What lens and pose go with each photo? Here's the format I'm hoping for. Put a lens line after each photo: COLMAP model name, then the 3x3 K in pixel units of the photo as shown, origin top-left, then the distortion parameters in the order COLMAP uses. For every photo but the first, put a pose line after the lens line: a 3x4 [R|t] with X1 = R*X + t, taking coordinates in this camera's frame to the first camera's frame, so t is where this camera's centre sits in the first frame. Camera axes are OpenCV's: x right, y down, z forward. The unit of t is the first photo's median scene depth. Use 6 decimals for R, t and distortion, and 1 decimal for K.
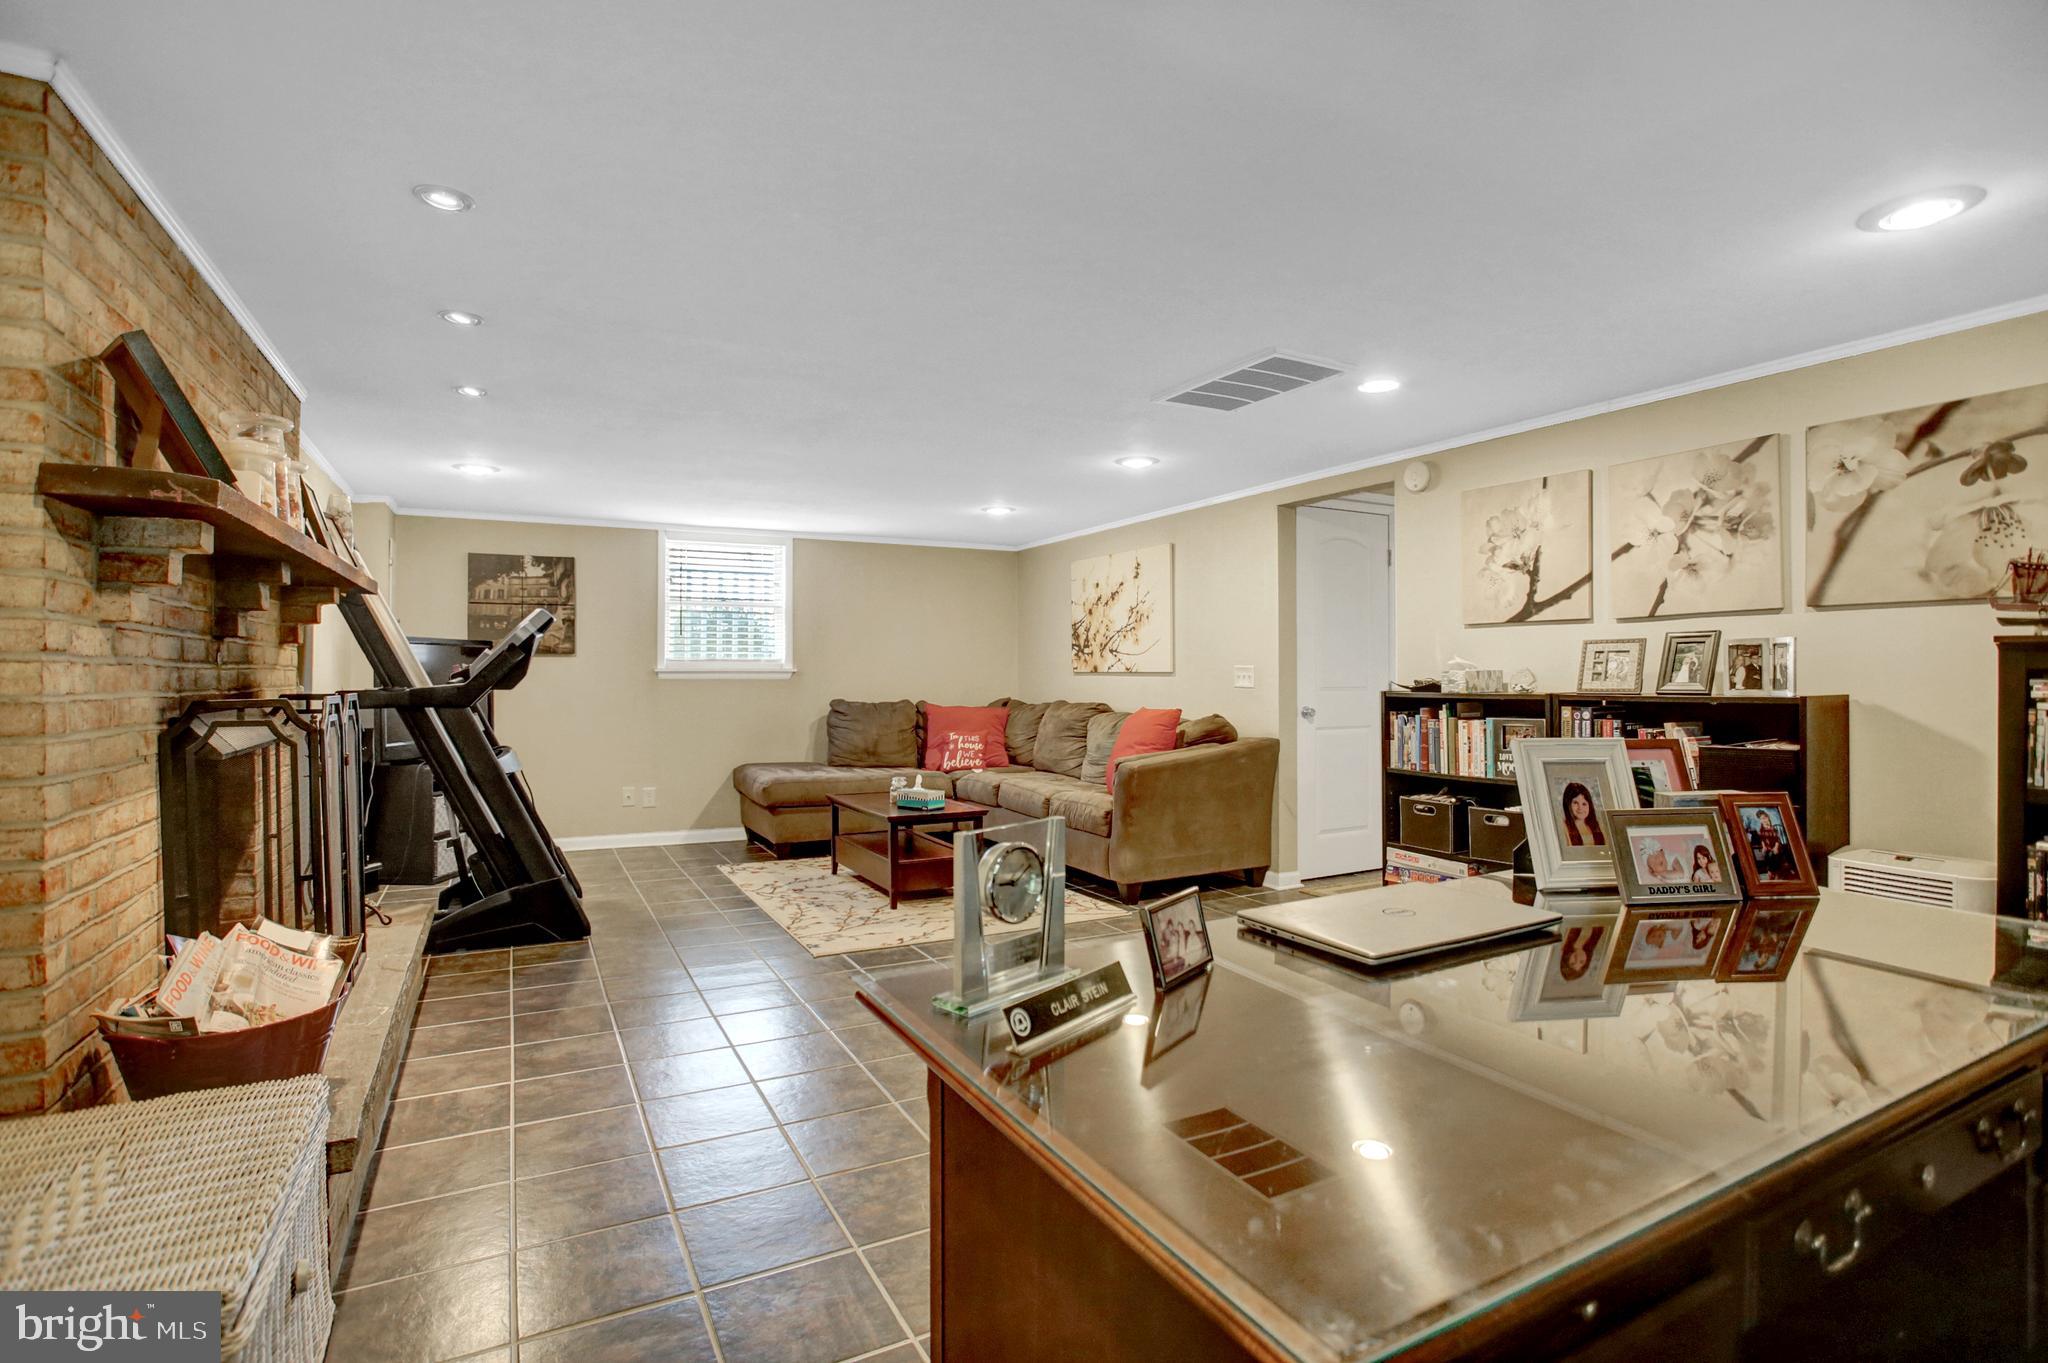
lens RADIAL K [[998.2, 0, 1021.8], [0, 998.2, 681.5], [0, 0, 1]] dist [-0.064305, 0.025565]
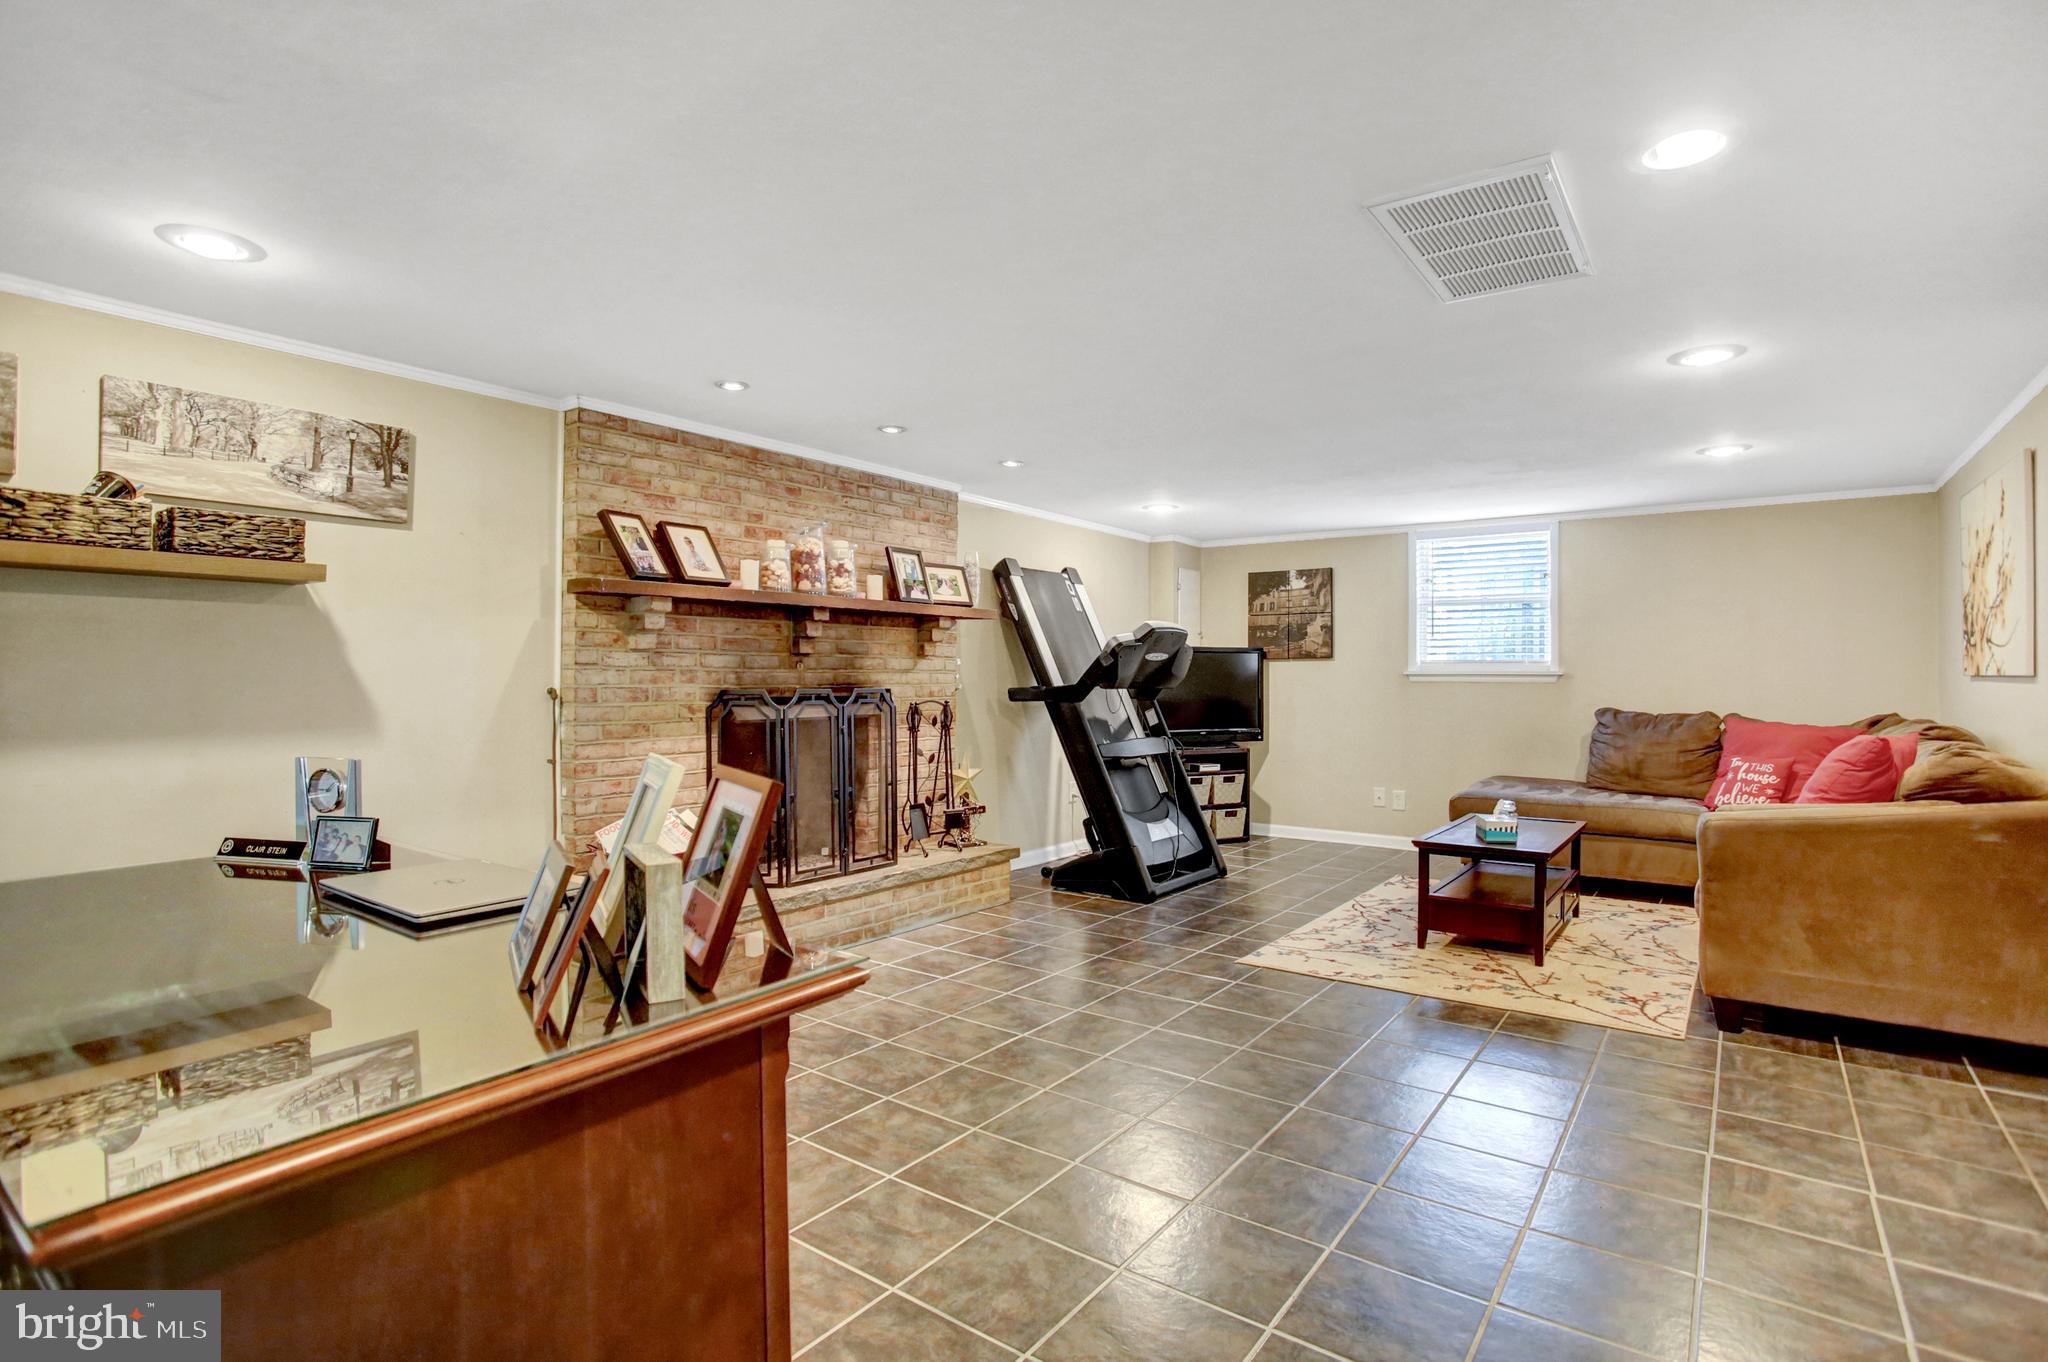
lens RADIAL K [[998.2, 0, 1039.9], [0, 998.2, 672.7], [0, 0, 1]] dist [-0.064305, 0.025565]
pose [[0.438923, -0.001499, -0.898524, 0.391696], [-0.008948, 0.999942, -0.006040, -0.002406], [0.898480, 0.010691, 0.438884, 0.253828]]
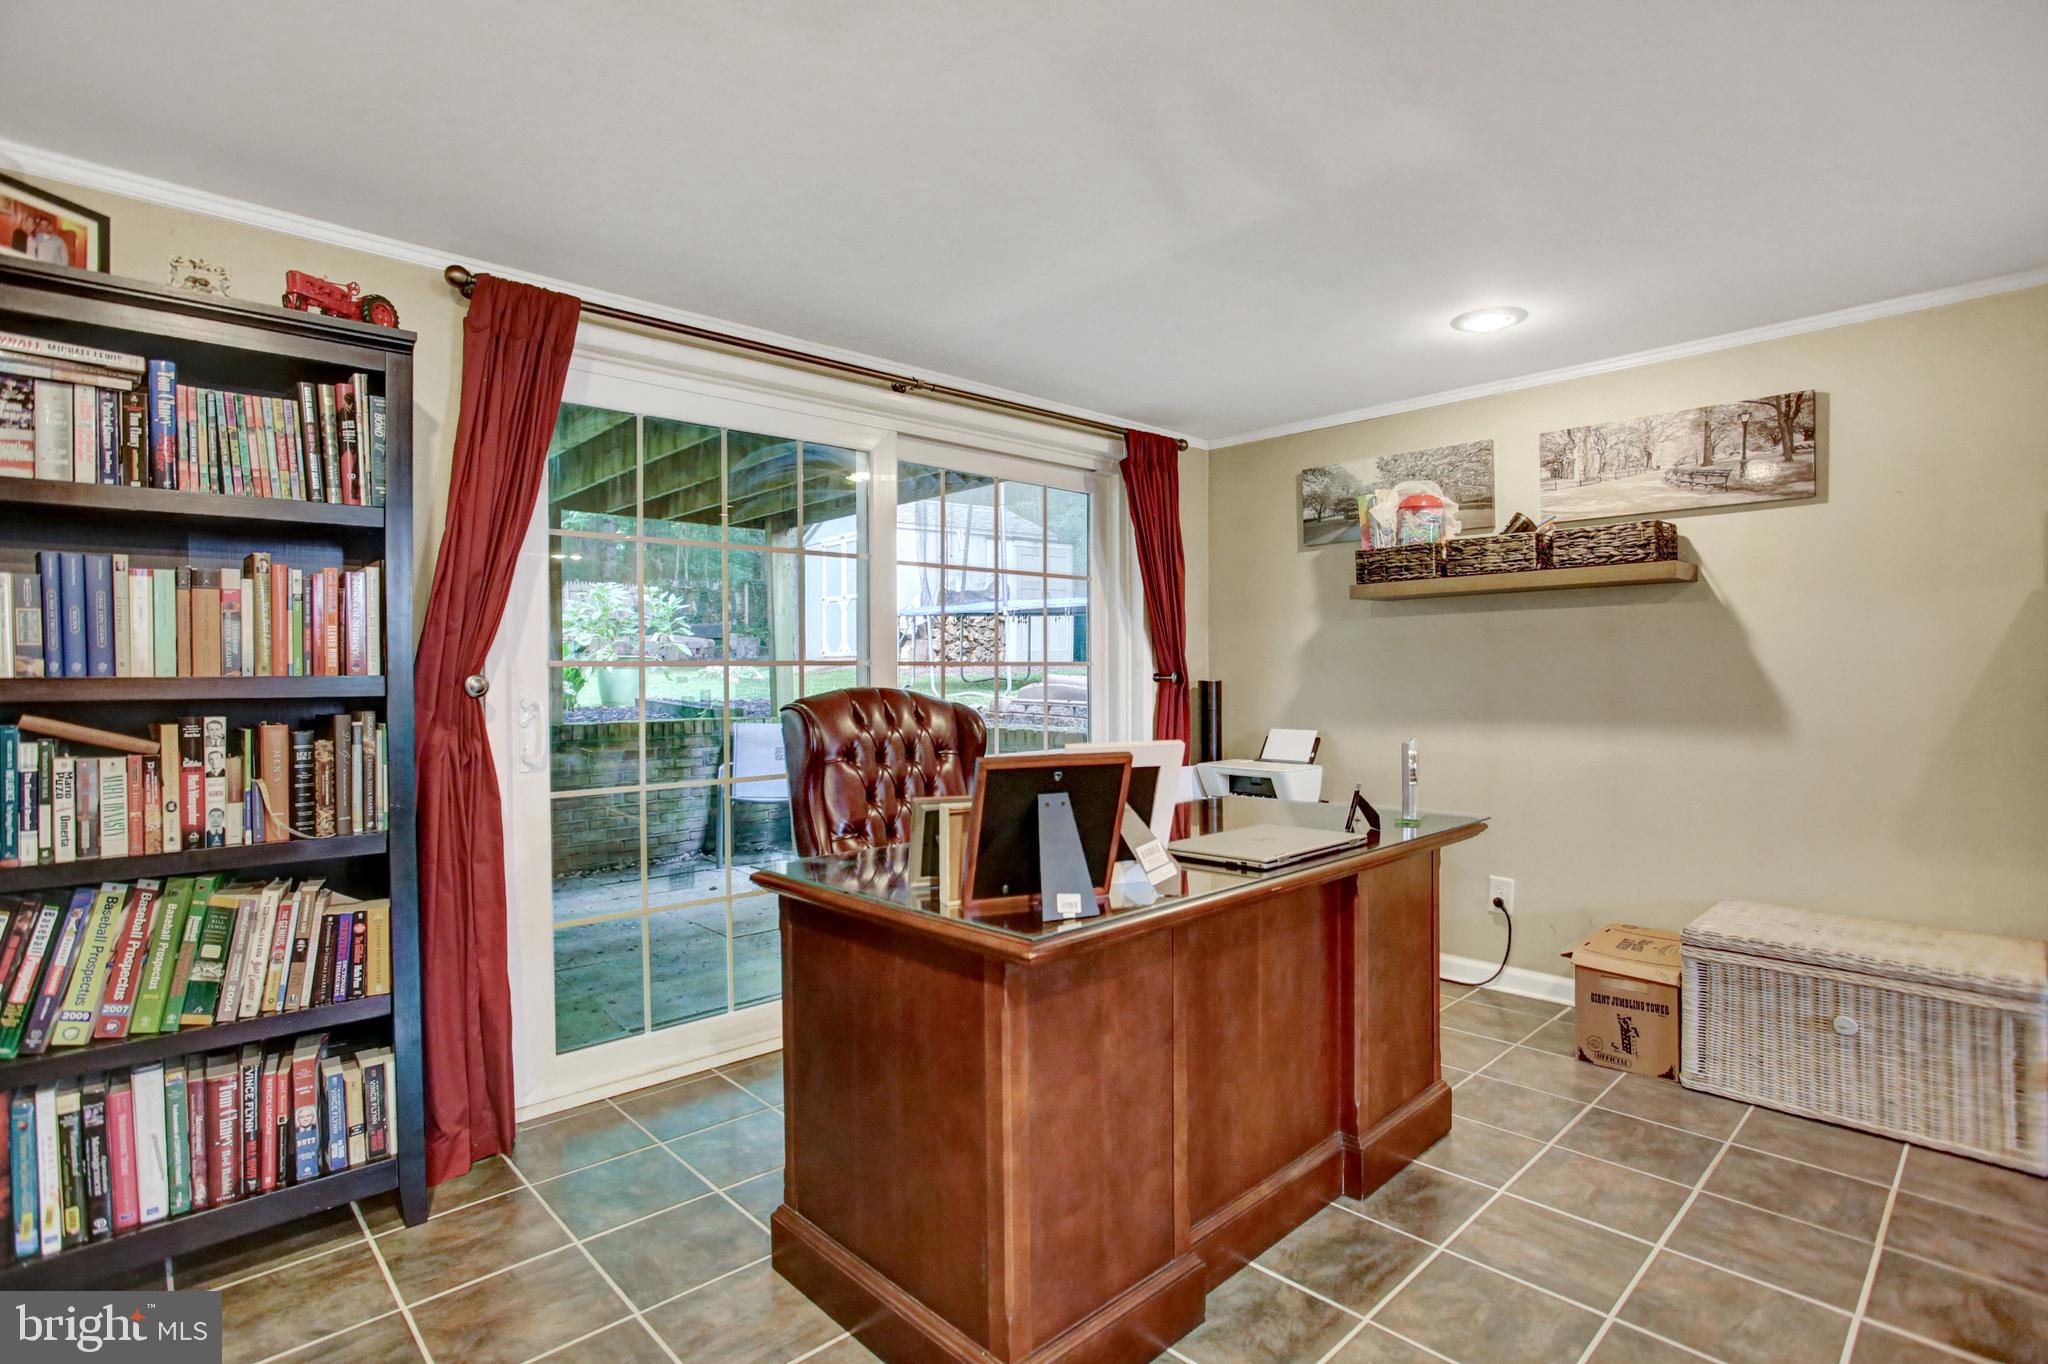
lens RADIAL K [[998.2, 0, 1032.6], [0, 998.2, 680.9], [0, 0, 1]] dist [-0.064305, 0.025565]
pose [[-0.963522, 0.010525, -0.267423, 0.250846], [0.007290, 0.999888, 0.013089, -0.004165], [0.267531, 0.010662, -0.963490, 0.520514]]
